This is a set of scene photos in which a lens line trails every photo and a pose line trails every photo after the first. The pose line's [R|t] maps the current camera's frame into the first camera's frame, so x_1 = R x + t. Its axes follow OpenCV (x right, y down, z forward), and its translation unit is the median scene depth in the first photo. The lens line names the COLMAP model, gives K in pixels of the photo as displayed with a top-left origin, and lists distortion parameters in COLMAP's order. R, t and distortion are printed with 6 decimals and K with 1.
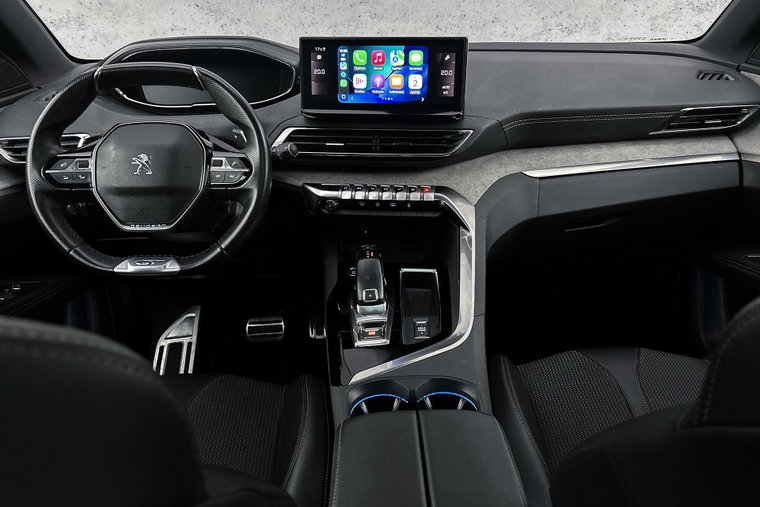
lens RADIAL K [[574.5, 0, 378.3], [0, 574.5, 256.7], [0, 0, 1]] dist [0.071979, -0.086297]
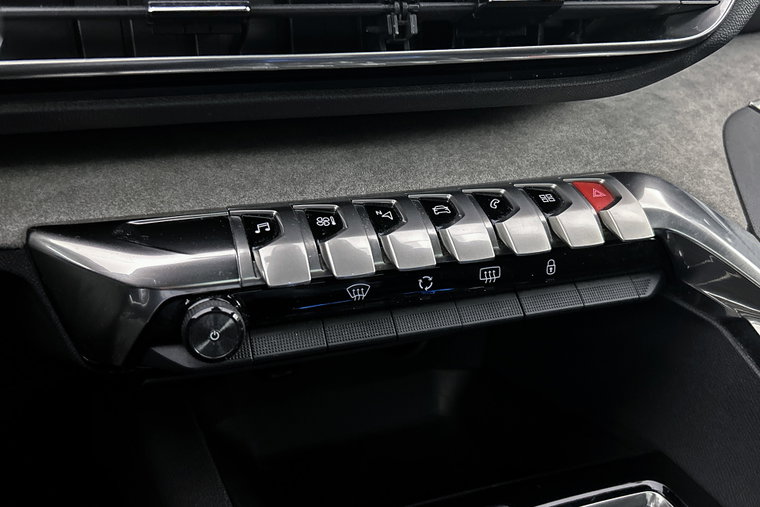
lens RADIAL K [[696.9, 0, 380.6], [0, 696.9, 252.7], [0, 0, 1]] dist [0.005197, 0.002401]
pose [[0.901162, -0.148797, 0.407144, -0.129952], [0.141369, 0.988770, 0.048458, -0.123203], [-0.409782, 0.013889, 0.912078, 0.793297]]
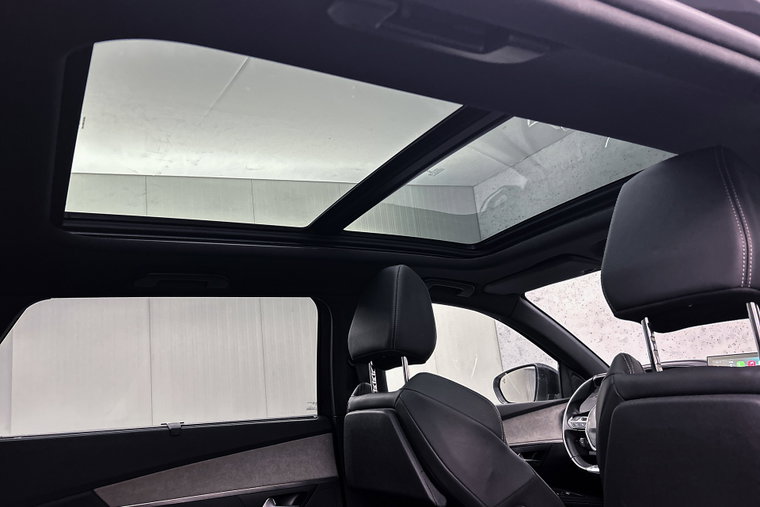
lens RADIAL K [[574.5, 0, 378.3], [0, 574.5, 256.7], [0, 0, 1]] dist [0.071979, -0.086297]
pose [[0.489008, -0.221481, -0.843692, 0.921750], [-0.281305, 0.875507, -0.392879, 0.323852], [0.825674, 0.429456, 0.365827, -0.582923]]
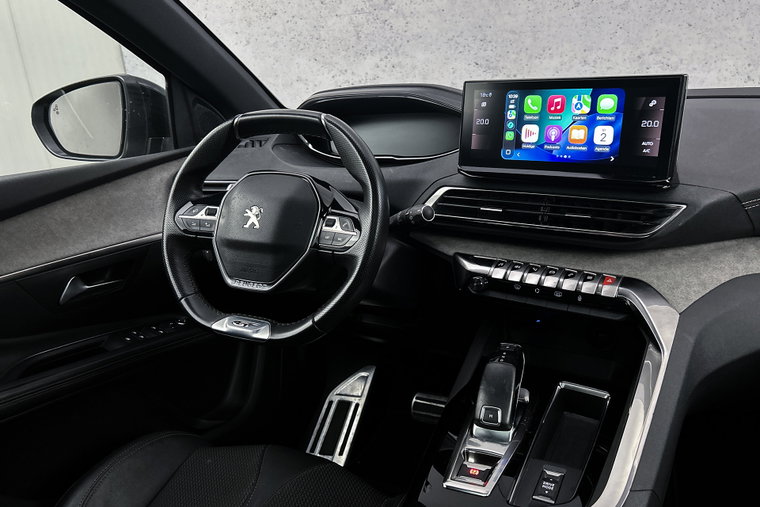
lens RADIAL K [[576.3, 0, 386.6], [0, 576.3, 254.2], [0, 0, 1]] dist [0.061687, -0.069203]
pose [[0.891495, 0.111002, -0.439222, 0.157781], [-0.152008, 0.986605, -0.059193, -0.066318], [0.426768, 0.119535, 0.896426, 0.232491]]
